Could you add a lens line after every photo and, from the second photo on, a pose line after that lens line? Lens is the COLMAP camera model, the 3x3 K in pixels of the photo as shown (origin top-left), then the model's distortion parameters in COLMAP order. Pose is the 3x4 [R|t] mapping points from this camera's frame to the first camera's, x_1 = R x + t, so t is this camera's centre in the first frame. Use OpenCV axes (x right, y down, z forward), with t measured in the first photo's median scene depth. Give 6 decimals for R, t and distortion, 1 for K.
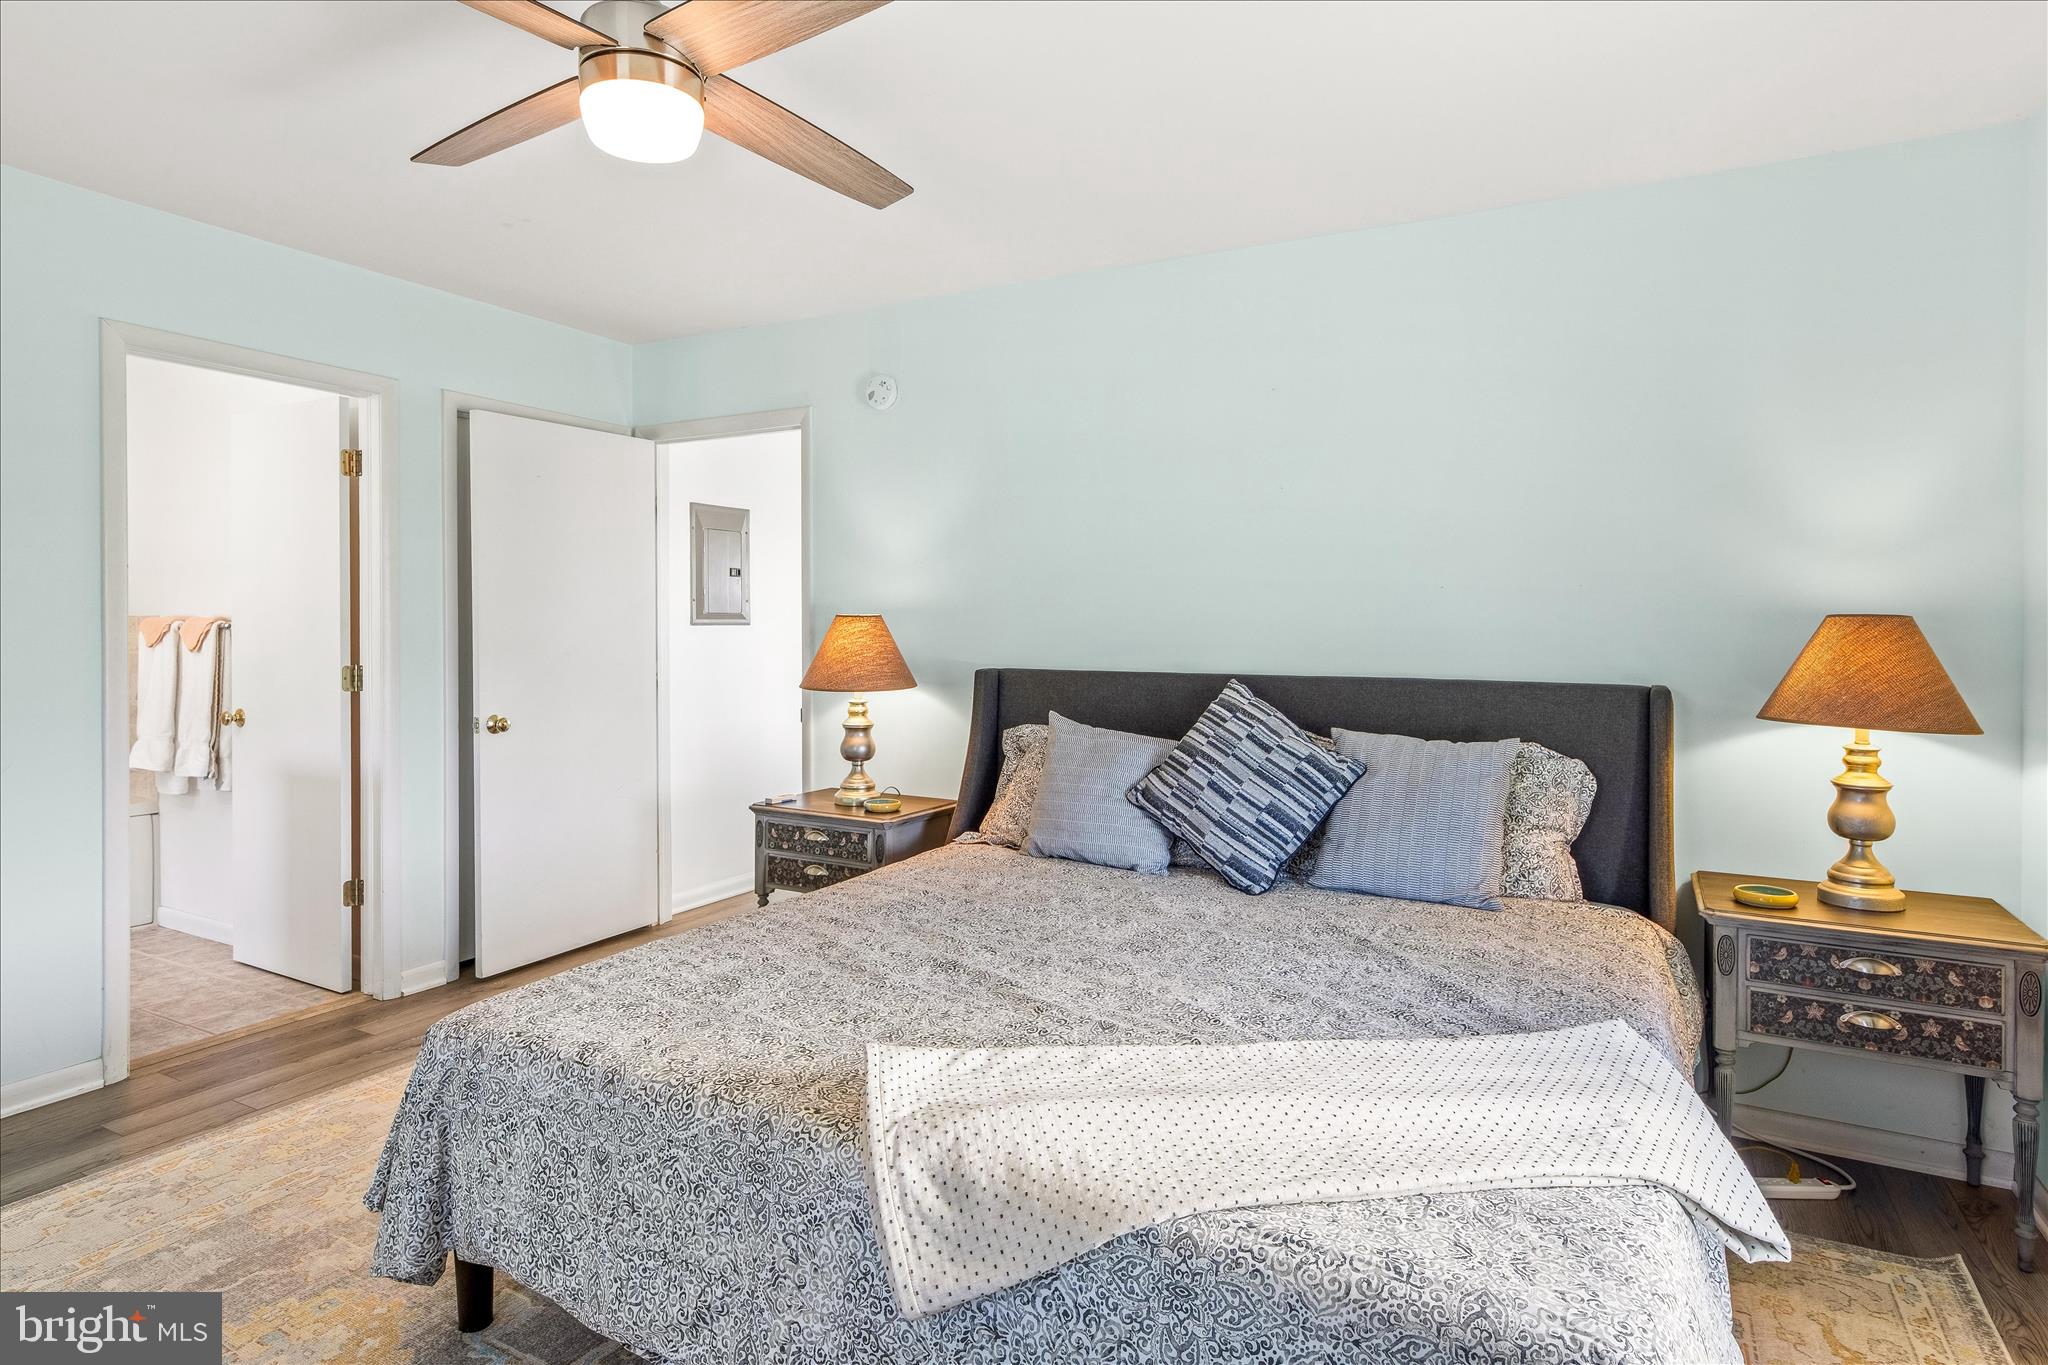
lens RADIAL K [[1113.2, 0, 1029.2], [0, 1113.2, 629.8], [0, 0, 1]] dist [0.018677, -0.000900]
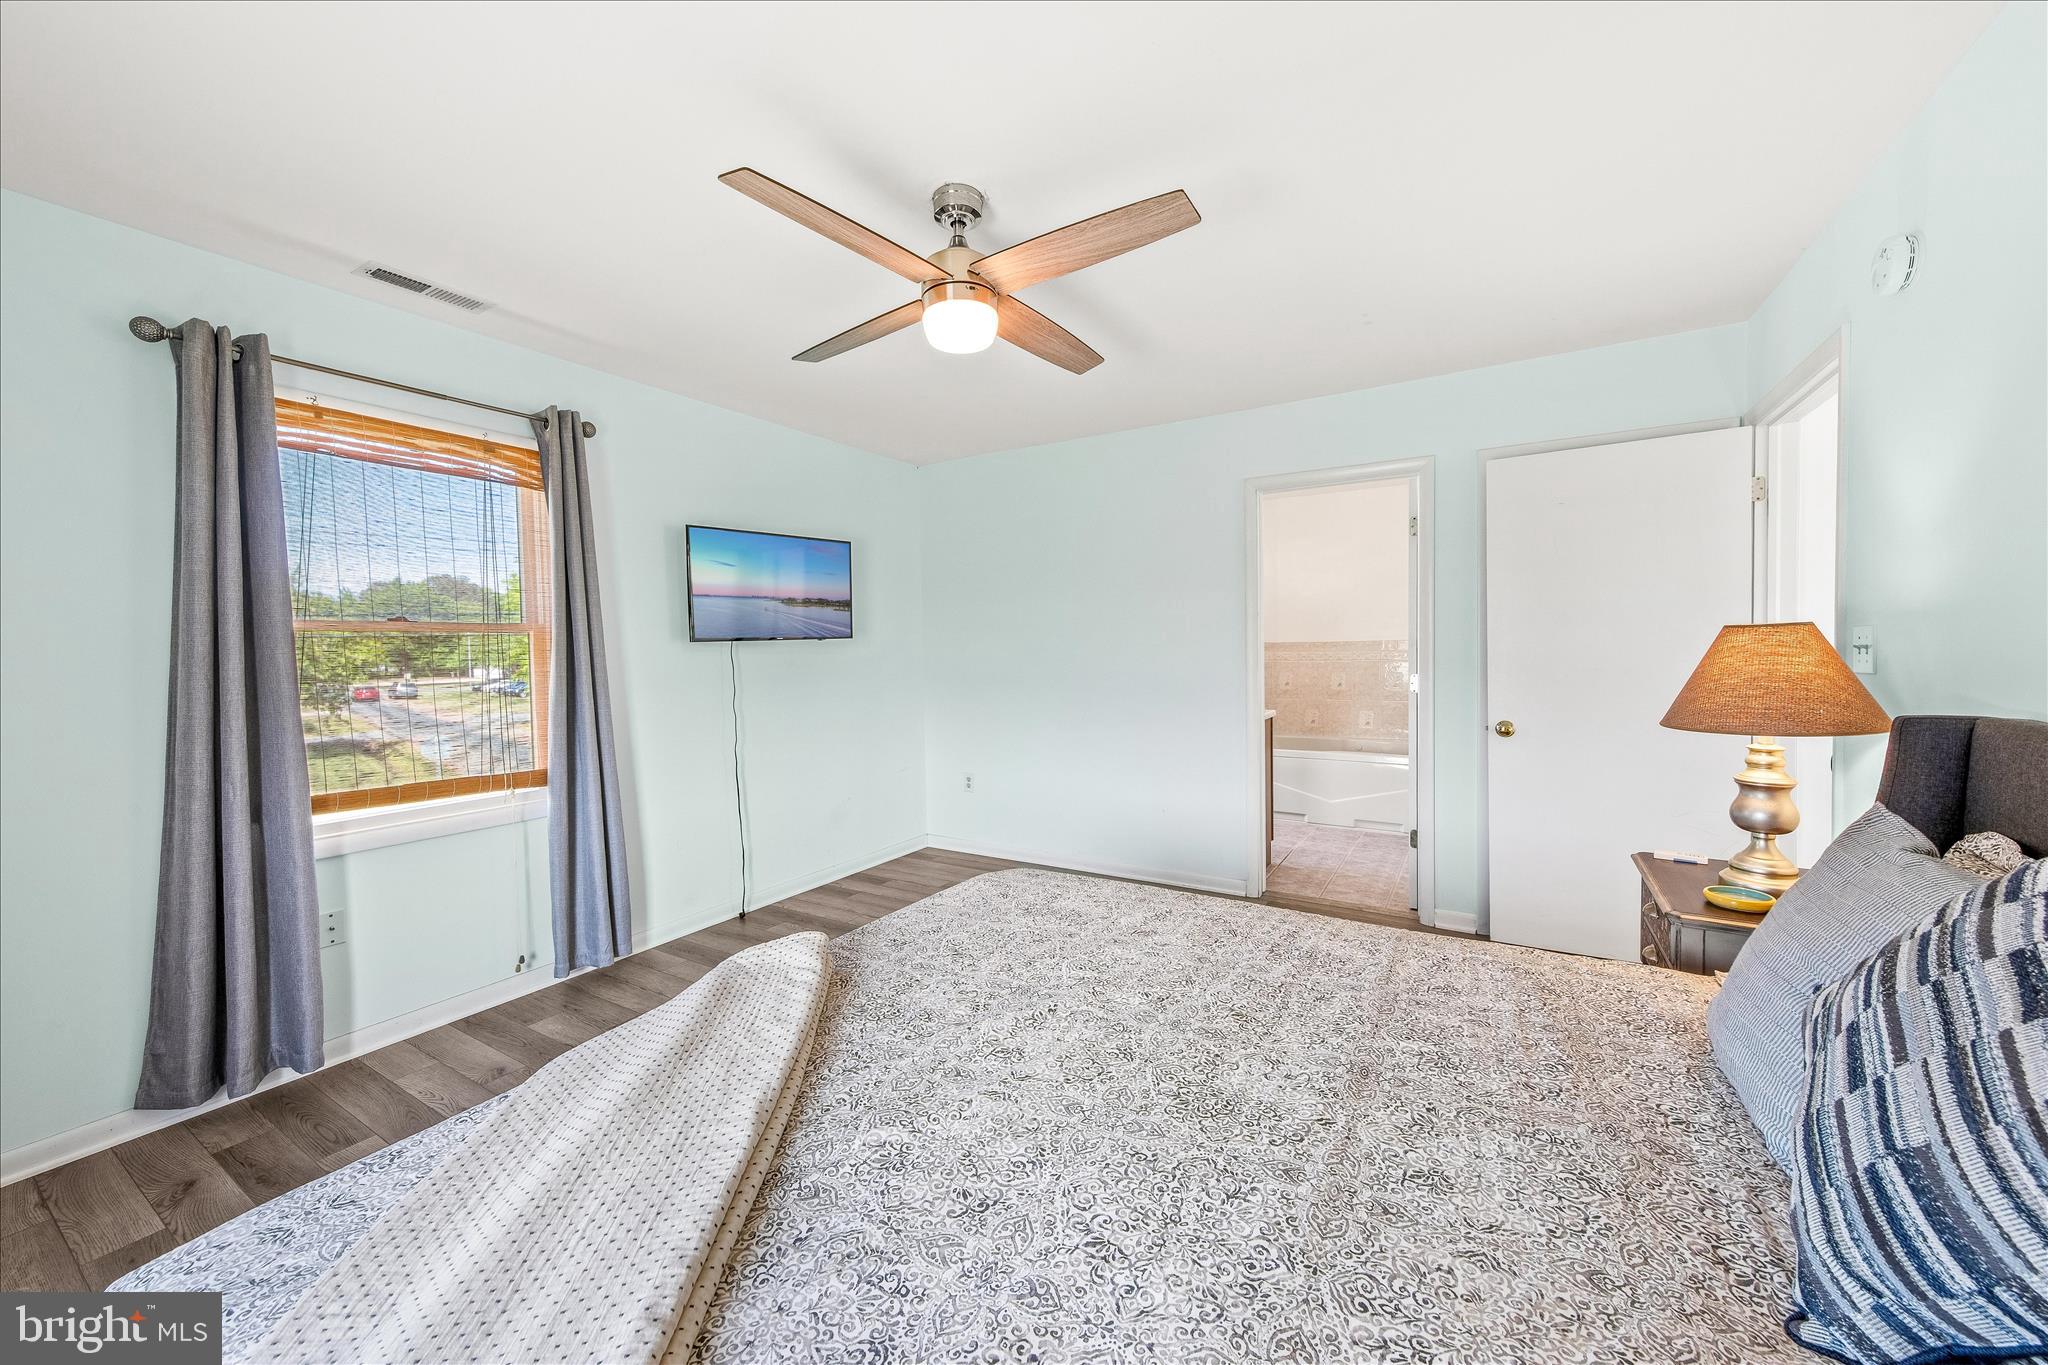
lens RADIAL K [[777.3, 0, 1020.8], [0, 777.3, 672.4], [0, 0, 1]] dist [0.001499, 0.000471]
pose [[-0.064374, 0.030071, -0.997473, 0.465750], [0.005736, 0.999541, 0.029763, -0.000566], [0.997909, -0.003806, -0.064516, 0.728524]]
